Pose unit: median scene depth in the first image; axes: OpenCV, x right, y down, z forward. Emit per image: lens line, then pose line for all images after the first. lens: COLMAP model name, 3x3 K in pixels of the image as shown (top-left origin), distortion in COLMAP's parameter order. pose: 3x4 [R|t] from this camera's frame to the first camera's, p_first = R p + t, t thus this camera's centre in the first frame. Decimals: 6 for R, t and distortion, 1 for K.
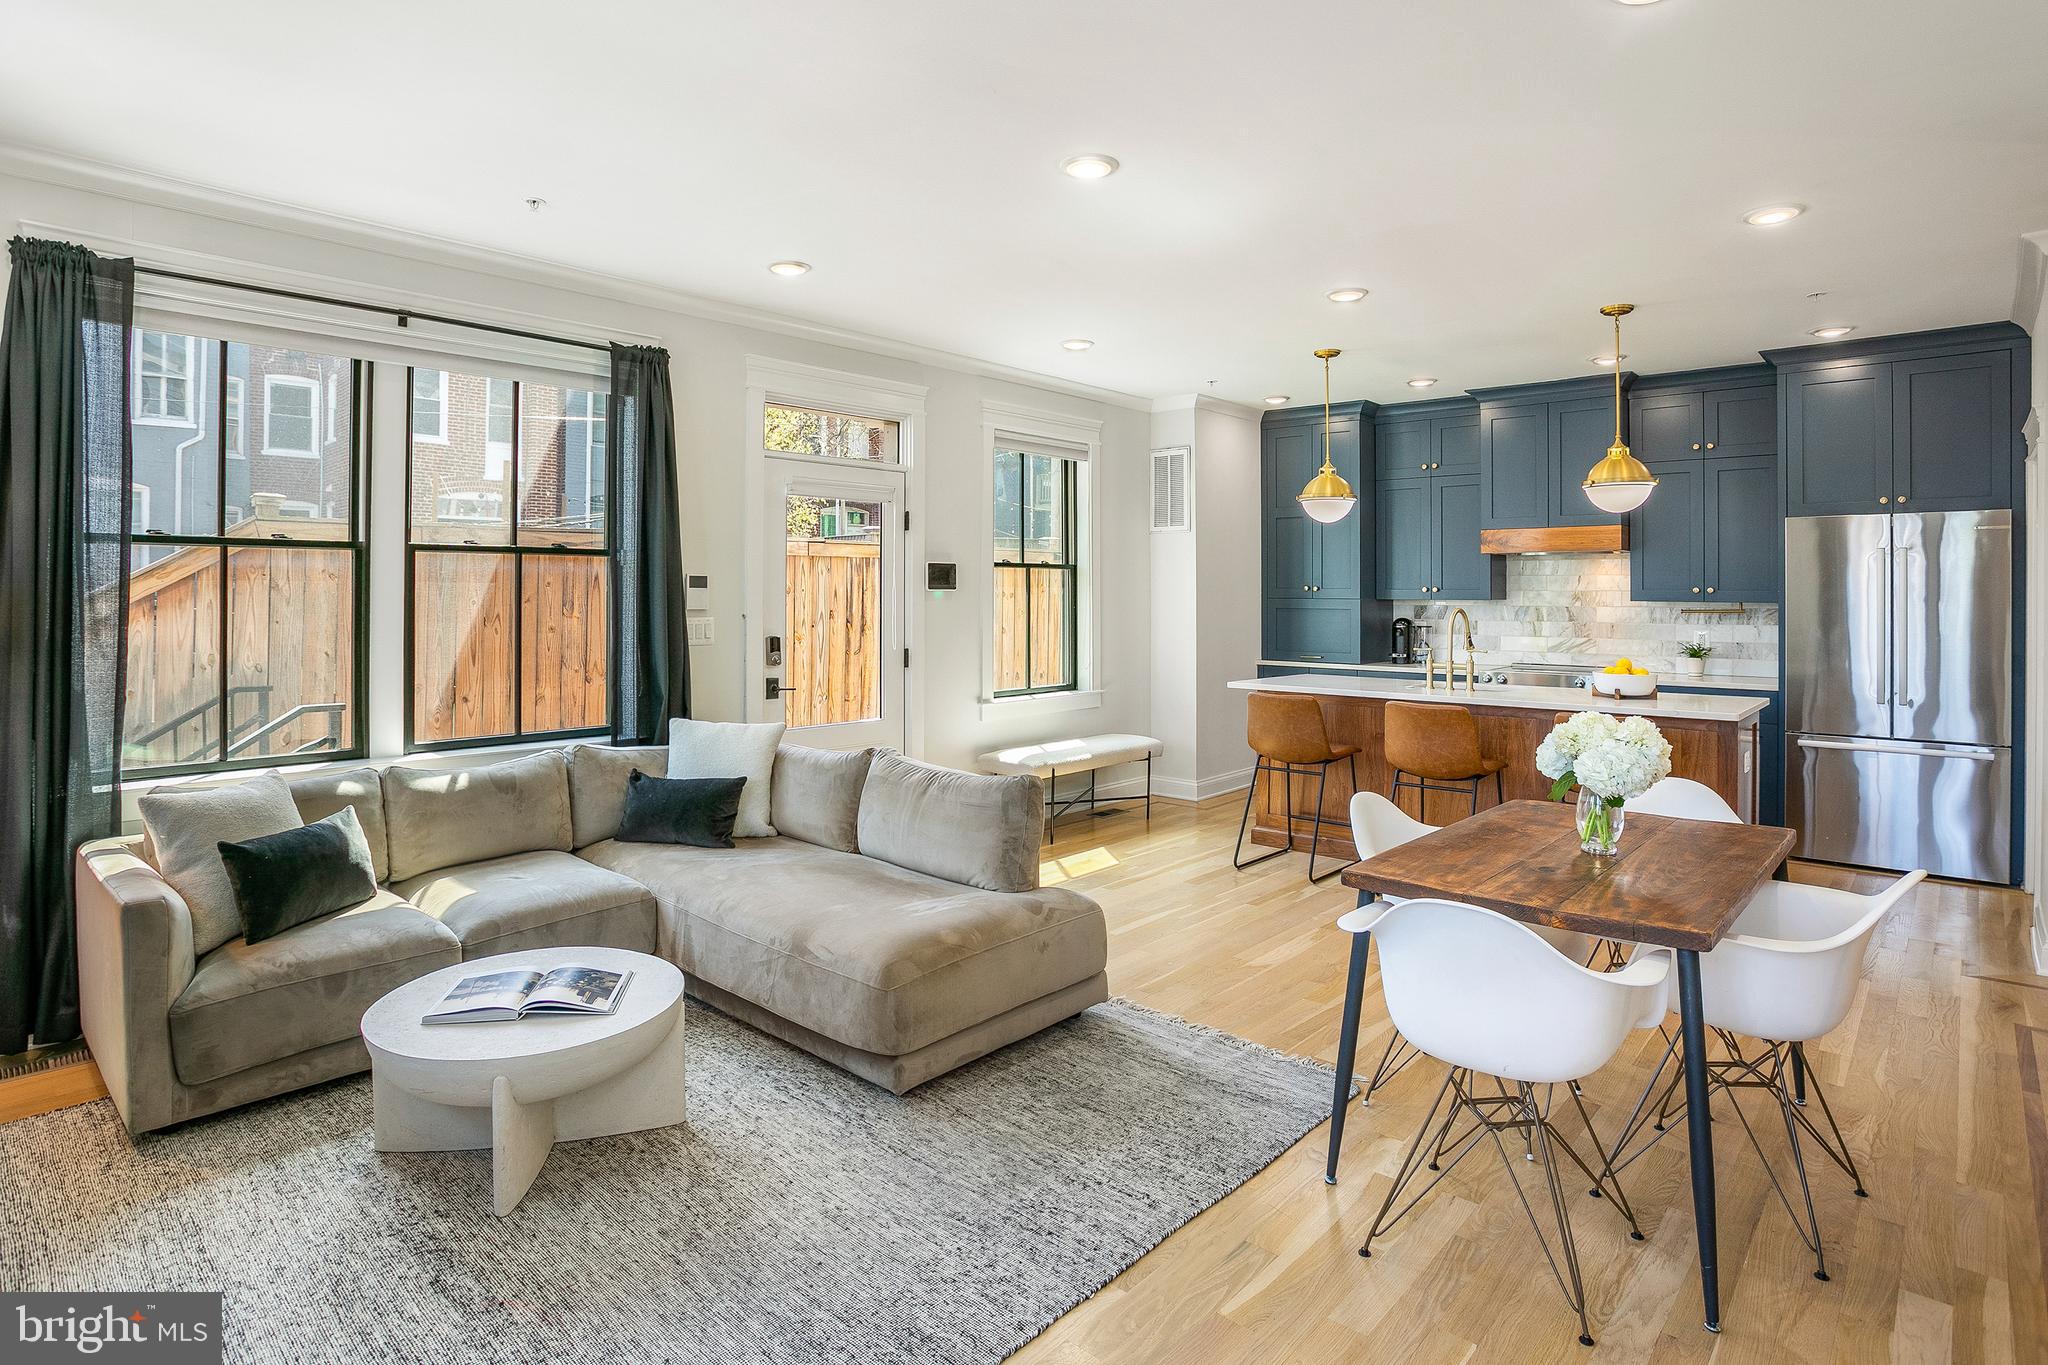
lens RADIAL K [[1144.3, 0, 1026.9], [0, 1144.3, 636.5], [0, 0, 1]] dist [-0.003996, 0.003766]
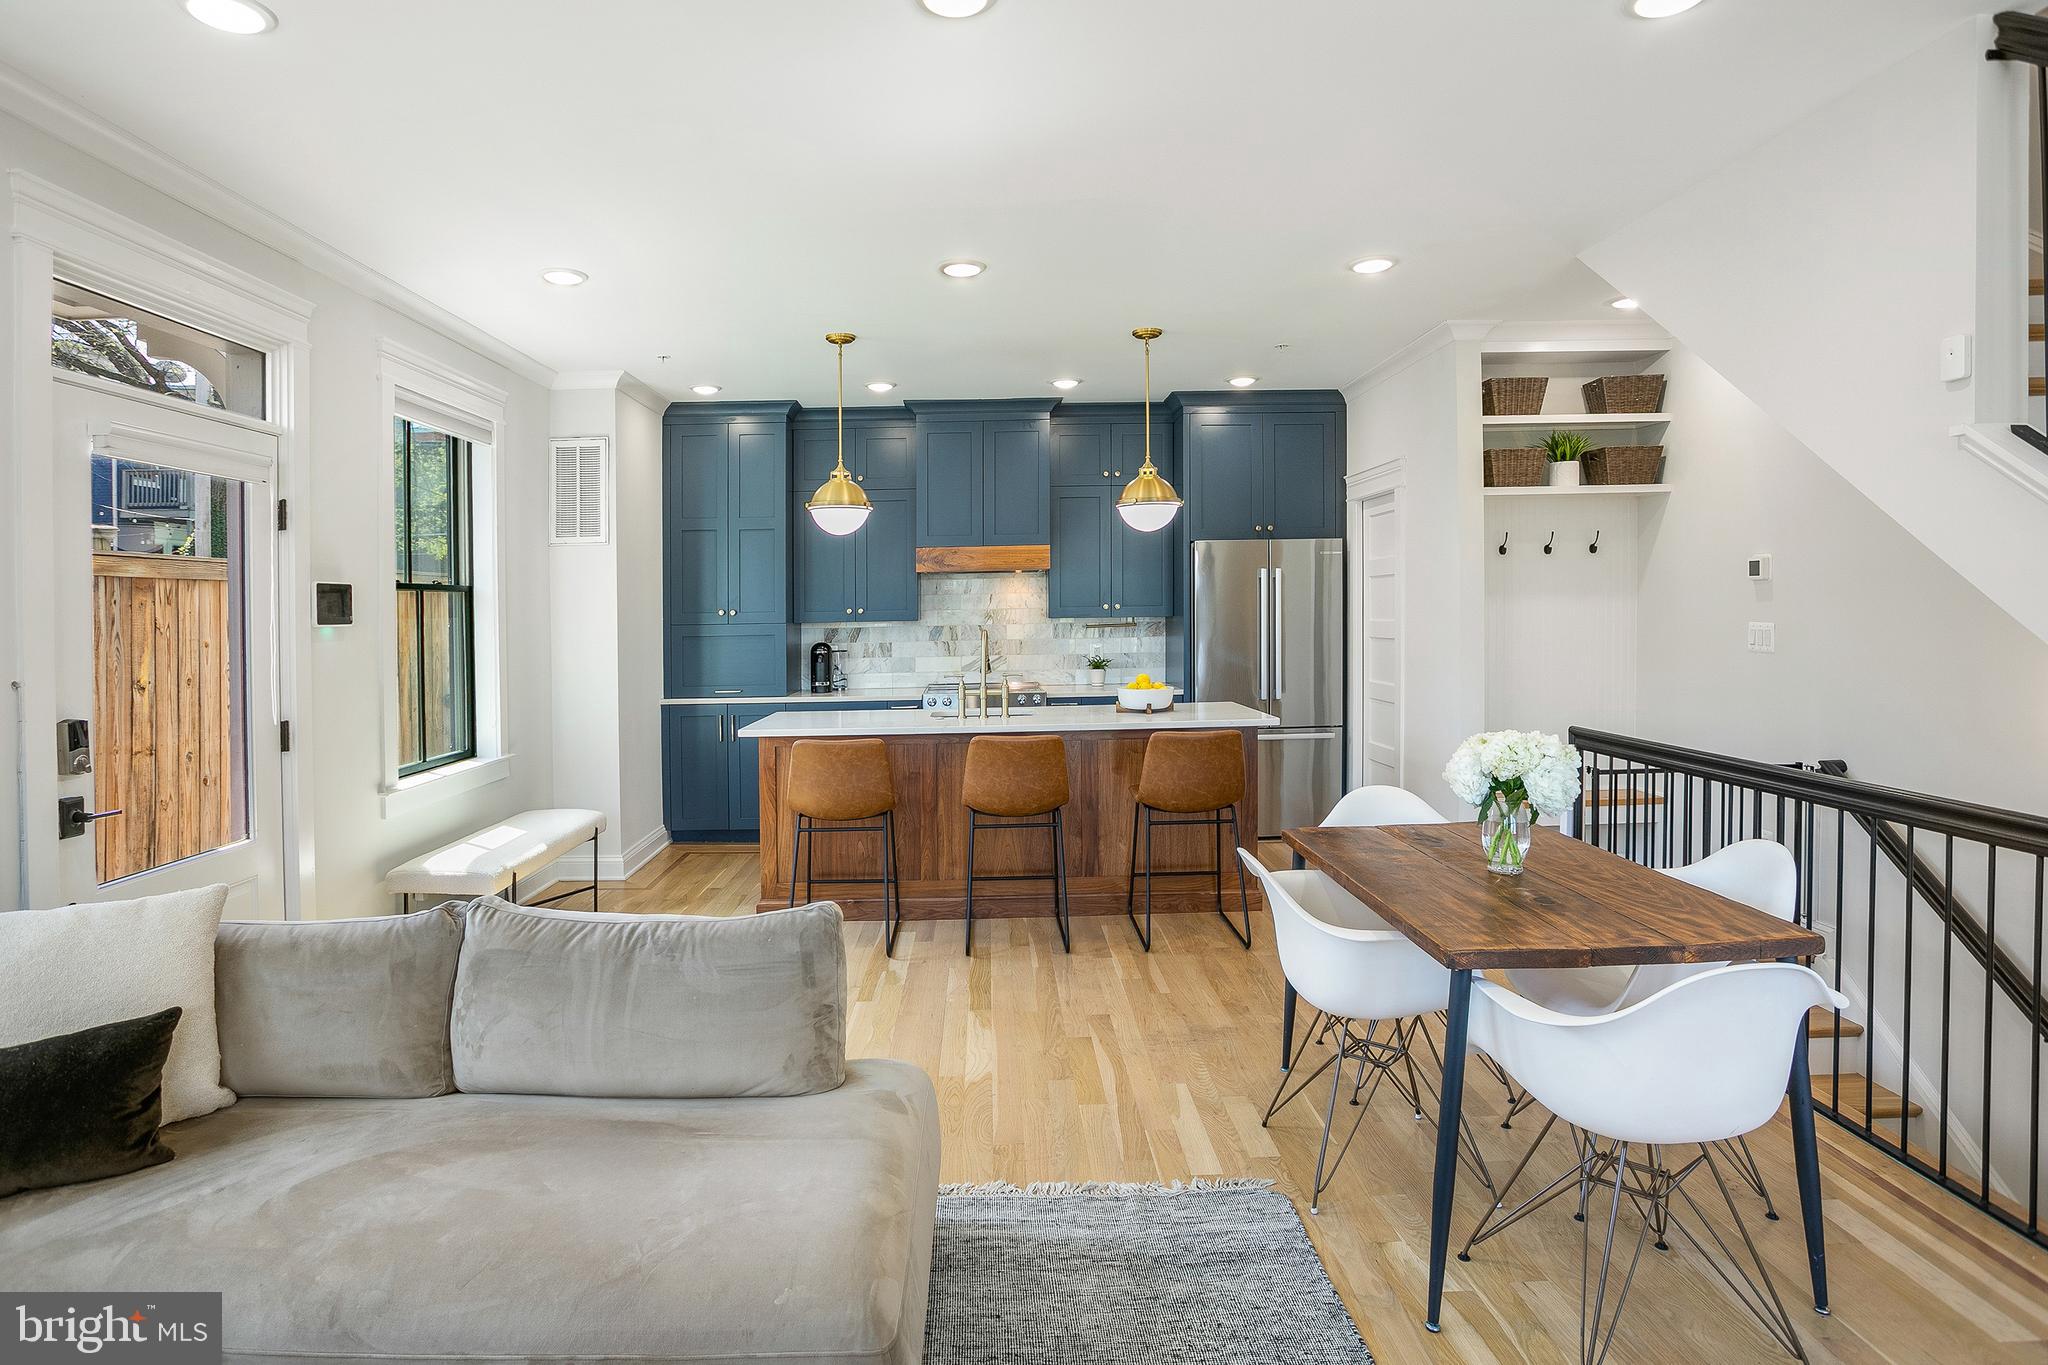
lens RADIAL K [[1144.3, 0, 1026.9], [0, 1144.3, 636.5], [0, 0, 1]] dist [-0.003996, 0.003766]
pose [[0.747155, -0.033442, 0.663808, -0.205374], [0.047044, 0.998889, -0.002627, -0.014002], [-0.662983, 0.033191, 0.747899, 0.259654]]
